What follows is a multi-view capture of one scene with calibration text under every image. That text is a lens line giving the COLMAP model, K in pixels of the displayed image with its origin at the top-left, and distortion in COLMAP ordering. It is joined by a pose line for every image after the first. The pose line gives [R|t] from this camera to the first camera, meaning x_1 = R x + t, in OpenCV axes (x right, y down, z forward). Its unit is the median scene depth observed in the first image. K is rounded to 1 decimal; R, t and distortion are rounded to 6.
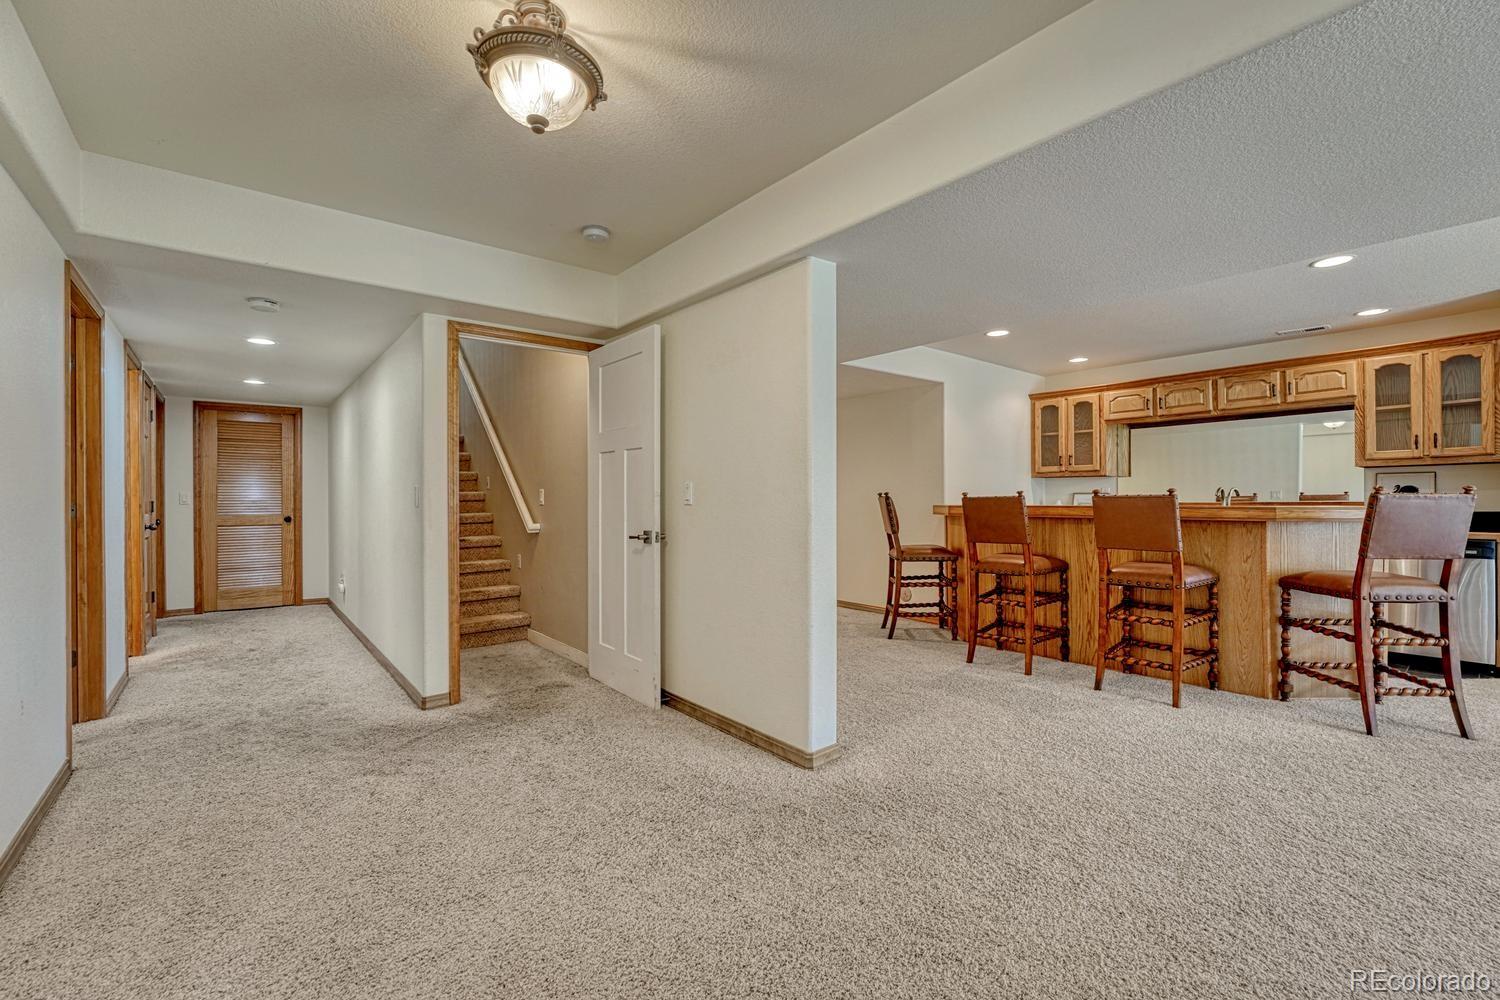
lens RADIAL K [[632.1, 0, 750.0], [0, 632.1, 500.0], [0, 0, 1]] dist [-0.003281, -0.000227]
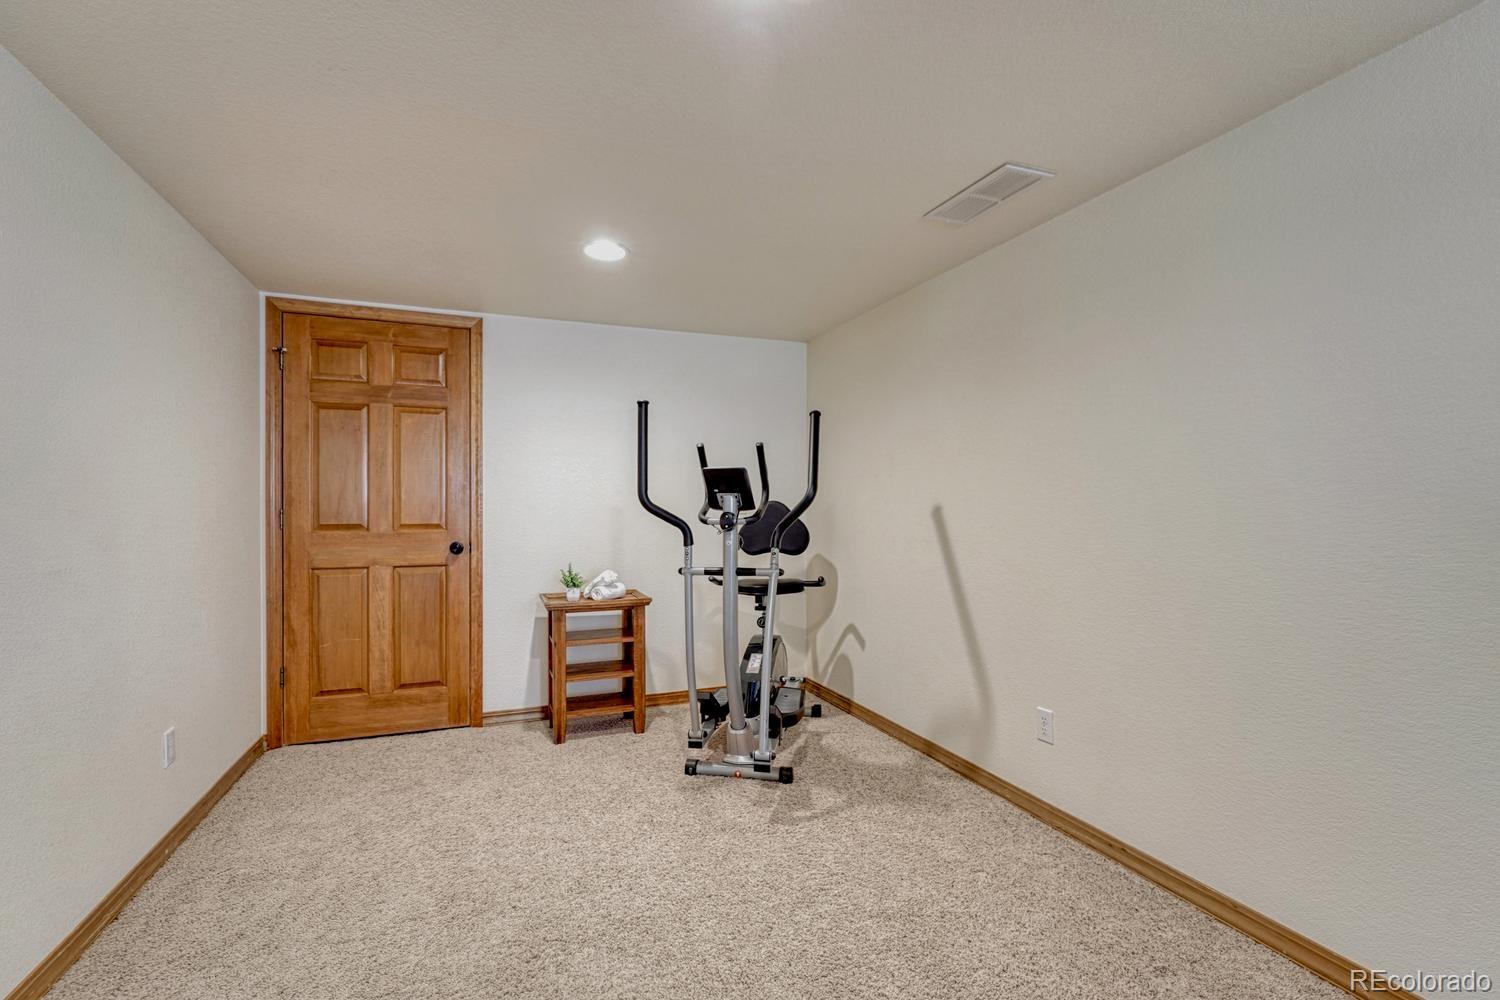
lens RADIAL K [[626.4, 0, 750.0], [0, 626.4, 500.0], [0, 0, 1]] dist [-0.013753, -0.000005]
pose [[0.954212, -0.002041, -0.299126, -1.728740], [0.000176, 0.999980, -0.006263, -0.015558], [0.299132, 0.005924, 0.954193, 2.821912]]
